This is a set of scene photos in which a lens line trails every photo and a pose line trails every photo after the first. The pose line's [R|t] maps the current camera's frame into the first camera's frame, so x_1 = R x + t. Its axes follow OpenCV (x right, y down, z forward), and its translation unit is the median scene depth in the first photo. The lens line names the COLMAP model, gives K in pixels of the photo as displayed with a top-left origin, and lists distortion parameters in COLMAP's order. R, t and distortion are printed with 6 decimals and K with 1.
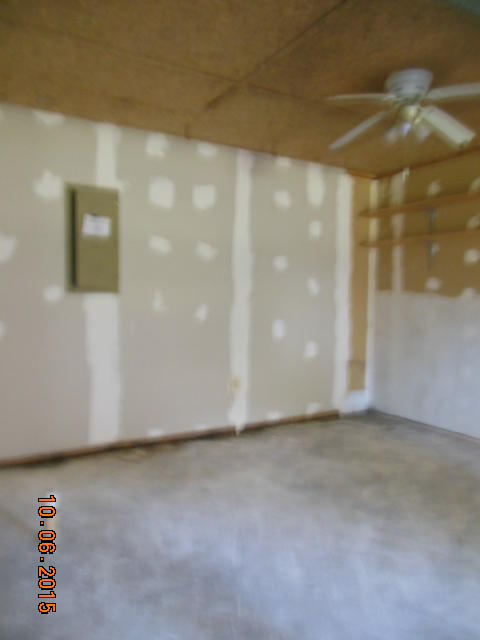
lens RADIAL K [[491.0, 0, 241.7], [0, 491.0, 321.6], [0, 0, 1]] dist [-0.067930, 0.122061]
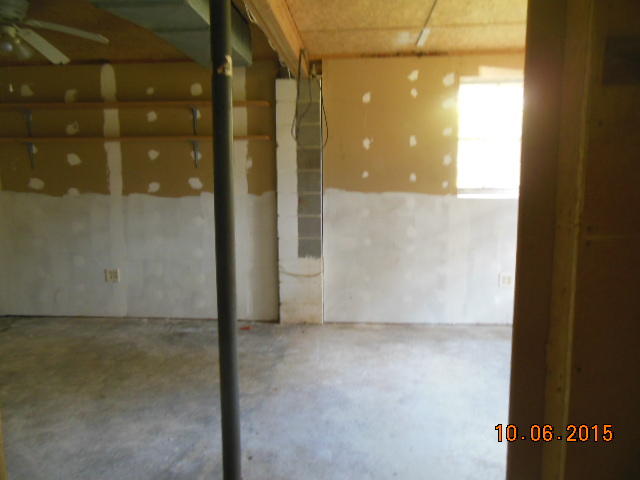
lens RADIAL K [[491.0, 0, 323.4], [0, 491.0, 239.4], [0, 0, 1]] dist [-0.067930, 0.122061]
pose [[0.581326, -0.116210, 0.805329, -0.157950], [0.048953, 0.992951, 0.107947, -0.058626], [-0.812197, -0.023329, 0.582917, -0.176301]]
